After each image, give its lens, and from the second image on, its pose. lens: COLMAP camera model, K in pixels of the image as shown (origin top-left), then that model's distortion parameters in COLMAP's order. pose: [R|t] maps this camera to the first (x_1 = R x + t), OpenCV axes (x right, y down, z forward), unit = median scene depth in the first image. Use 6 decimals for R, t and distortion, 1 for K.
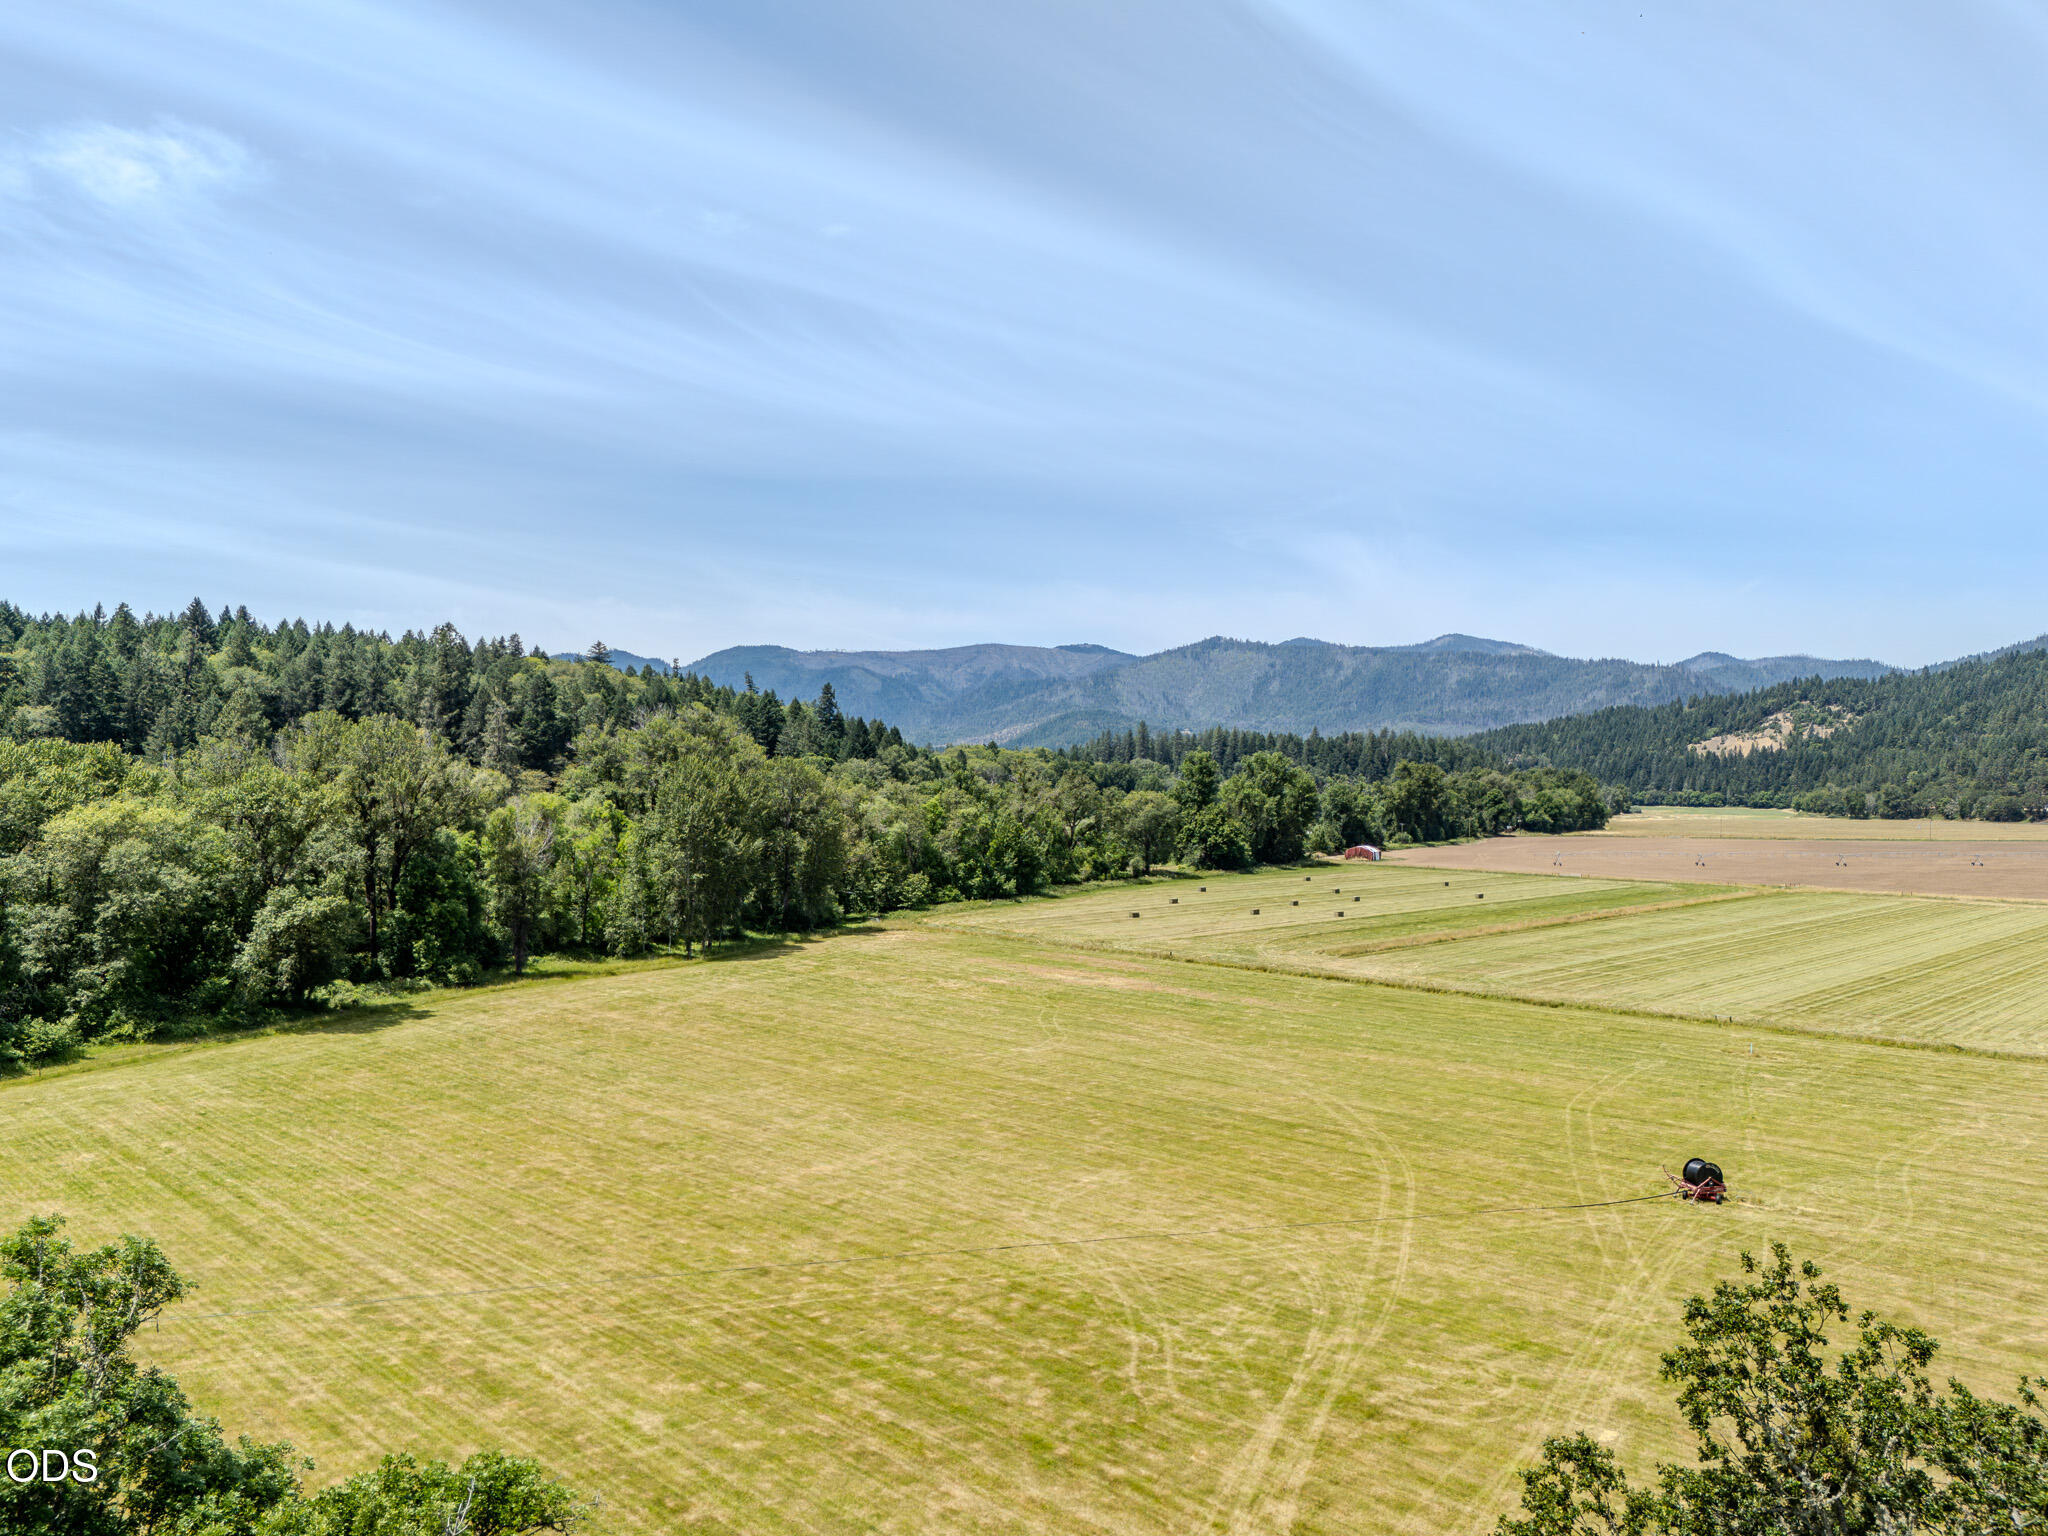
lens RADIAL K [[1488.5, 0, 1006.1], [0, 1488.5, 769.9], [0, 0, 1]] dist [0.097820, -0.128222]
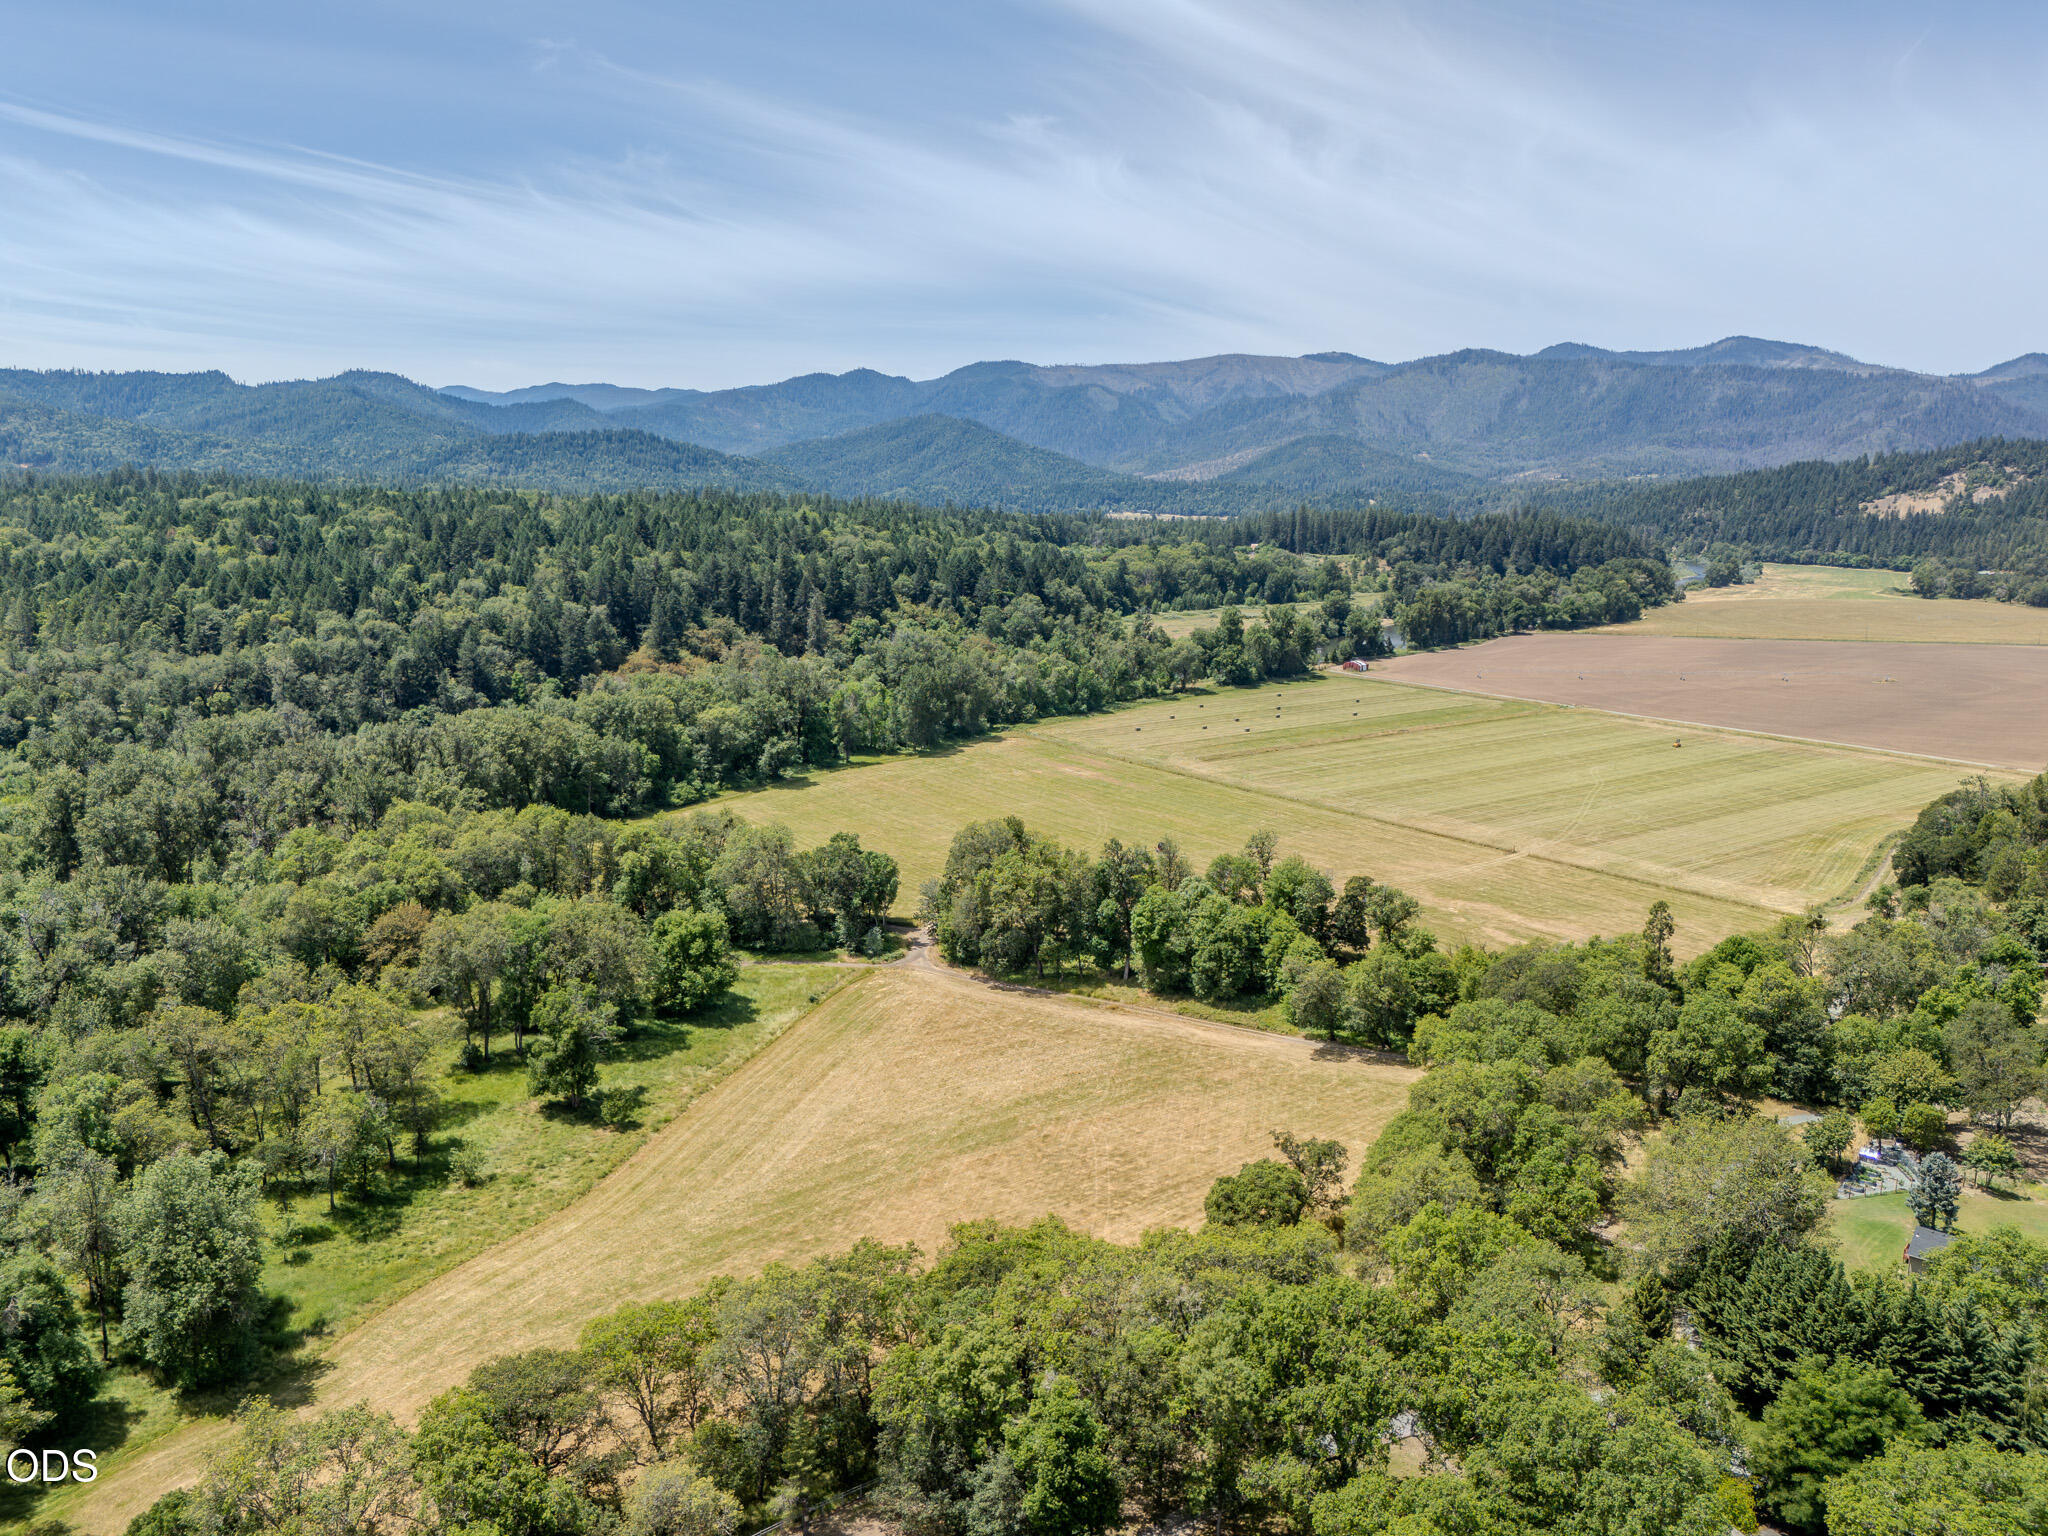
lens RADIAL K [[1513.0, 0, 1015.8], [0, 1513.0, 767.0], [0, 0, 1]] dist [0.081988, -0.091874]
pose [[0.987689, 0.031609, -0.153205, 0.094954], [-0.001718, 0.981506, 0.191426, -0.095345], [0.156422, -0.188806, 0.969476, -0.392443]]
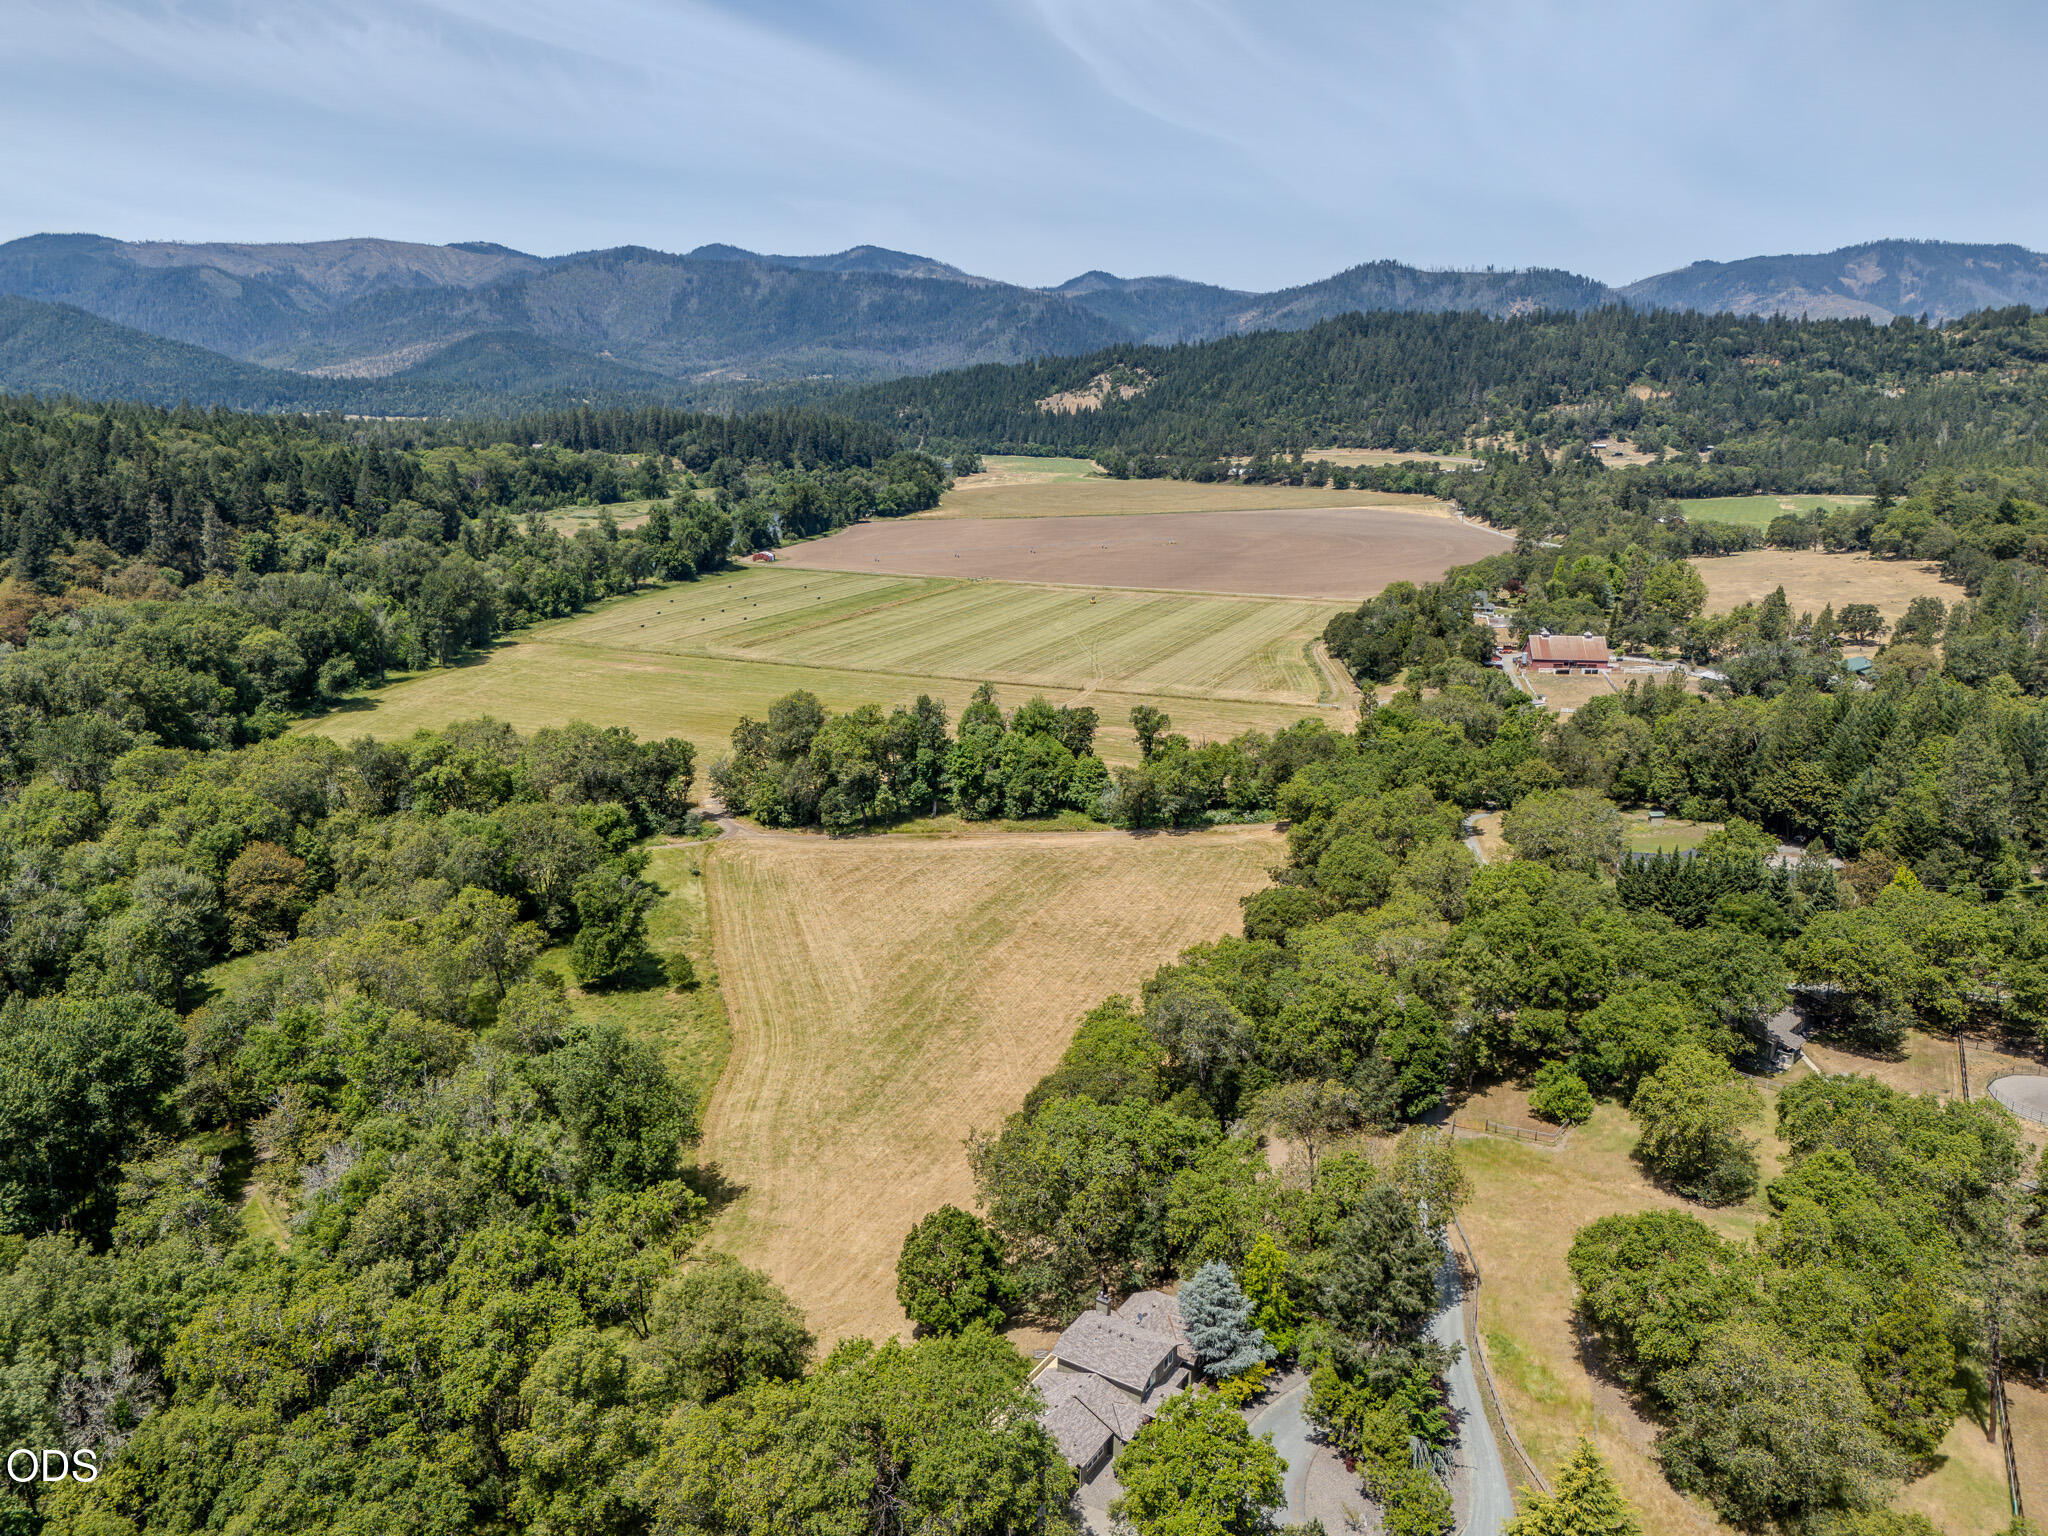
lens RADIAL K [[1522.1, 0, 1021.7], [0, 1522.1, 774.5], [0, 0, 1]] dist [0.065932, -0.068180]
pose [[0.928728, -0.095175, 0.358338, -0.078156], [0.000601, 0.966876, 0.255247, -0.093895], [-0.370761, -0.236839, 0.898022, -0.433167]]
